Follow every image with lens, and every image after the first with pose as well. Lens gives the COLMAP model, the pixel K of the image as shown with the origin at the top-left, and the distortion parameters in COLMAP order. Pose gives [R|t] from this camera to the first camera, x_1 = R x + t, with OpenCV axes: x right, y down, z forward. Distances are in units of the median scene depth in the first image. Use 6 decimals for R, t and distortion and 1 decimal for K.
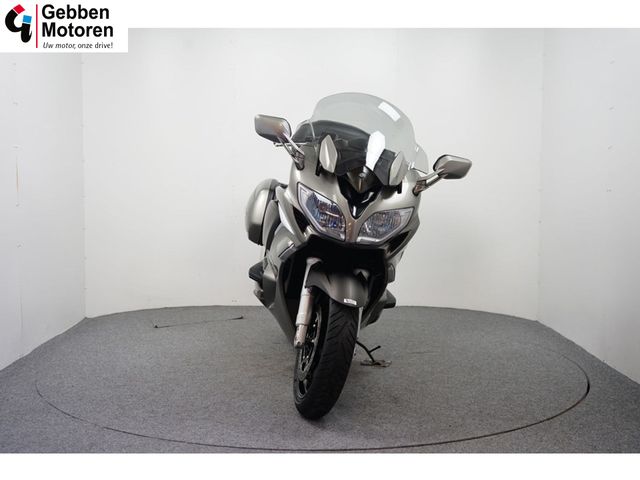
lens RADIAL K [[774.2, 0, 320.0], [0, 774.2, 240.0], [0, 0, 1]] dist [-0.008757, -0.001161]
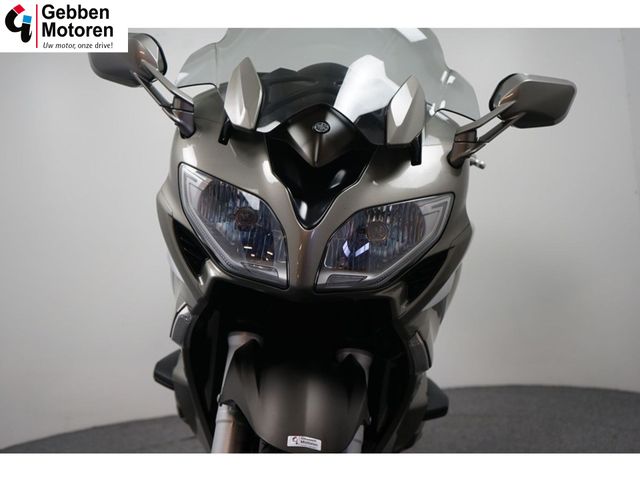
lens RADIAL K [[782.4, 0, 320.0], [0, 782.4, 240.0], [0, 0, 1]] dist [-0.002686, 0.005150]
pose [[0.990768, -0.104100, -0.086850, 0.083046], [0.095811, 0.990884, -0.094701, 0.017435], [0.095916, 0.085505, 0.991710, 0.566091]]
